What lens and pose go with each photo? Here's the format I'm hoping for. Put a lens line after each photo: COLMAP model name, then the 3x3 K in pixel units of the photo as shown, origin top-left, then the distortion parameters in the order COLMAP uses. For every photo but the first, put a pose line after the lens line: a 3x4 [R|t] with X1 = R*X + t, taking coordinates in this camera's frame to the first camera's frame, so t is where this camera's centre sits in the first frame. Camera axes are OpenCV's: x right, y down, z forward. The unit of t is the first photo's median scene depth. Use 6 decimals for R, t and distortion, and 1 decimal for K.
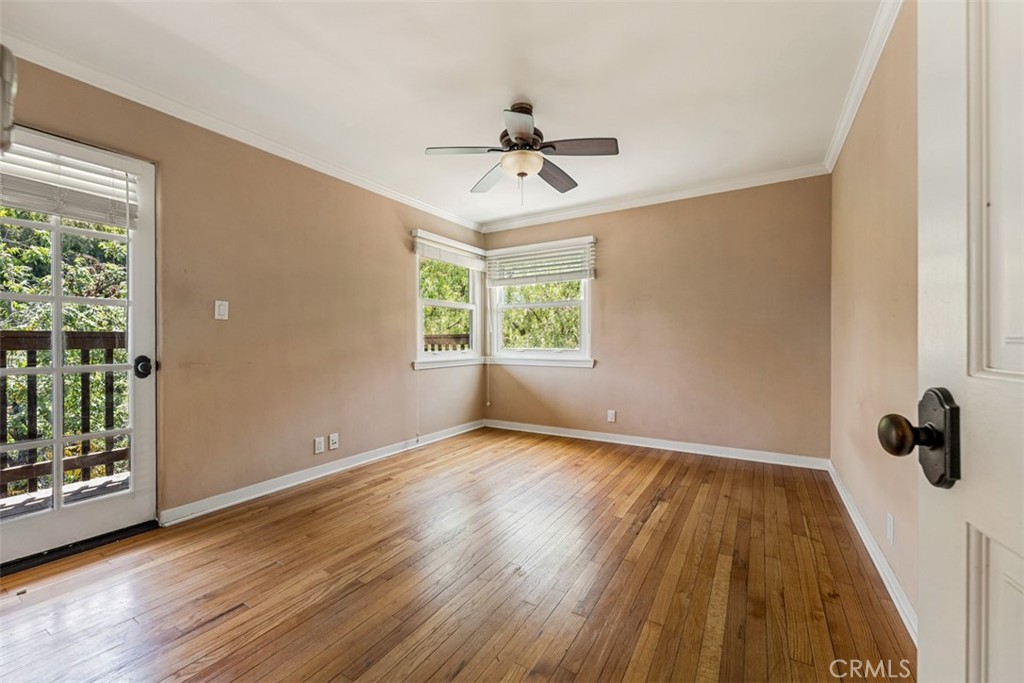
lens RADIAL K [[415.4, 0, 512.0], [0, 415.4, 341.5], [0, 0, 1]] dist [0.015976, 0.000179]
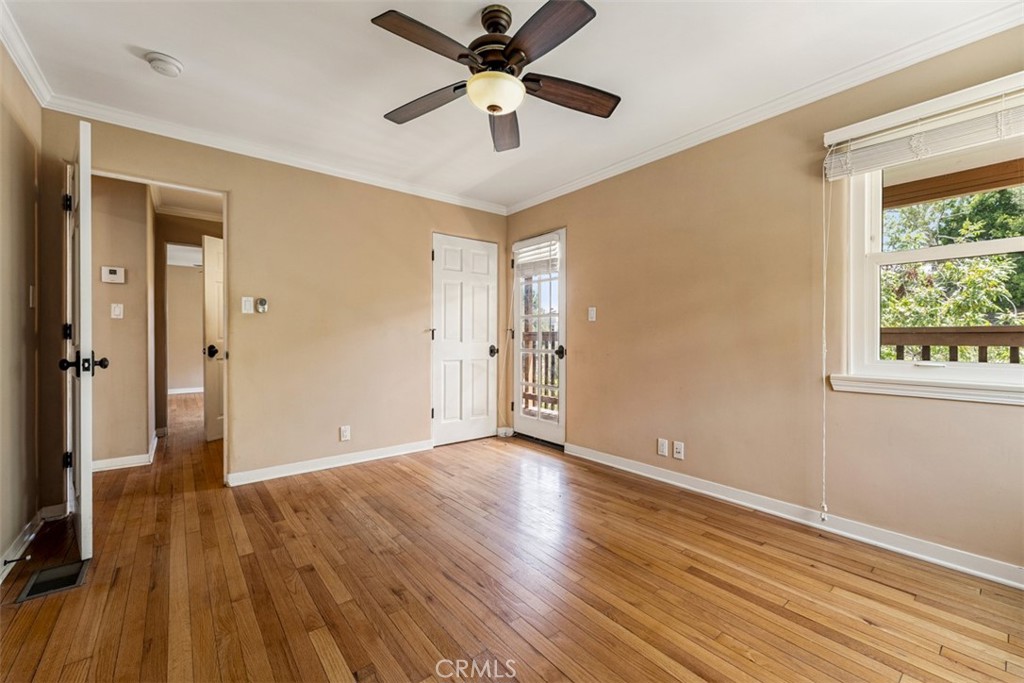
lens RADIAL K [[414.1, 0, 502.7], [0, 414.1, 334.4], [0, 0, 1]] dist [-0.000652, -0.000207]
pose [[-0.355189, -0.002762, -0.934791, 0.543816], [-0.003055, 0.999994, -0.001794, -0.003922], [0.934790, 0.002219, -0.355195, 0.991743]]
